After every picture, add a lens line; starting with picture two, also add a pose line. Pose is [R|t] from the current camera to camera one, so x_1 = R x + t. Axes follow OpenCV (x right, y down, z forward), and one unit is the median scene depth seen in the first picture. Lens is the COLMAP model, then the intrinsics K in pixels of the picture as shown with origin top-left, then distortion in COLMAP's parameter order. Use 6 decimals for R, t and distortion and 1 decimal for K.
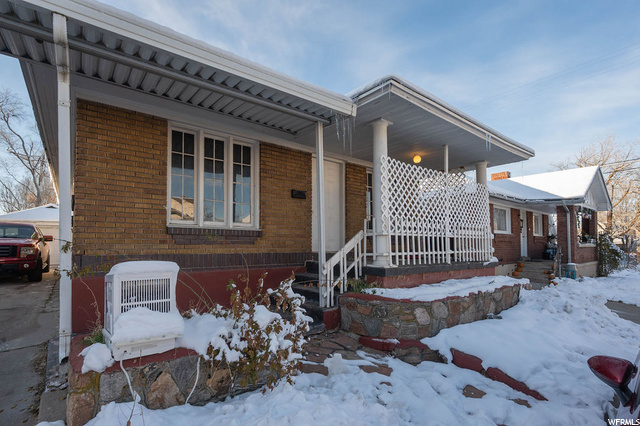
lens RADIAL K [[304.2, 0, 315.8], [0, 304.2, 237.9], [0, 0, 1]] dist [0.000629, 0.000106]
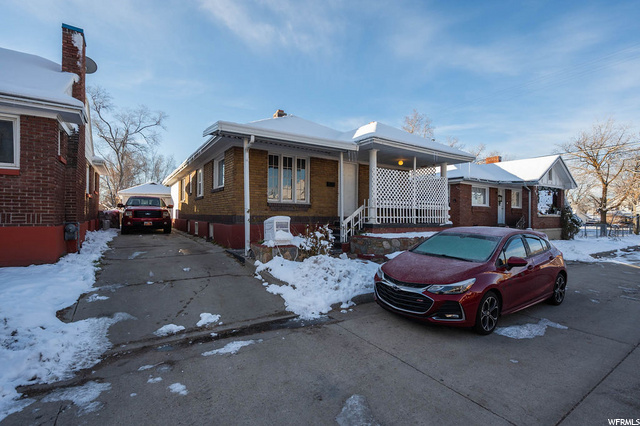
lens RADIAL K [[291.4, 0, 317.0], [0, 291.4, 211.8], [0, 0, 1]] dist [-0.004279, -0.000499]
pose [[0.994442, 0.011165, -0.104690, 0.054622], [-0.009467, 0.999816, 0.016709, -0.009754], [0.104857, -0.015625, 0.994365, -0.900440]]
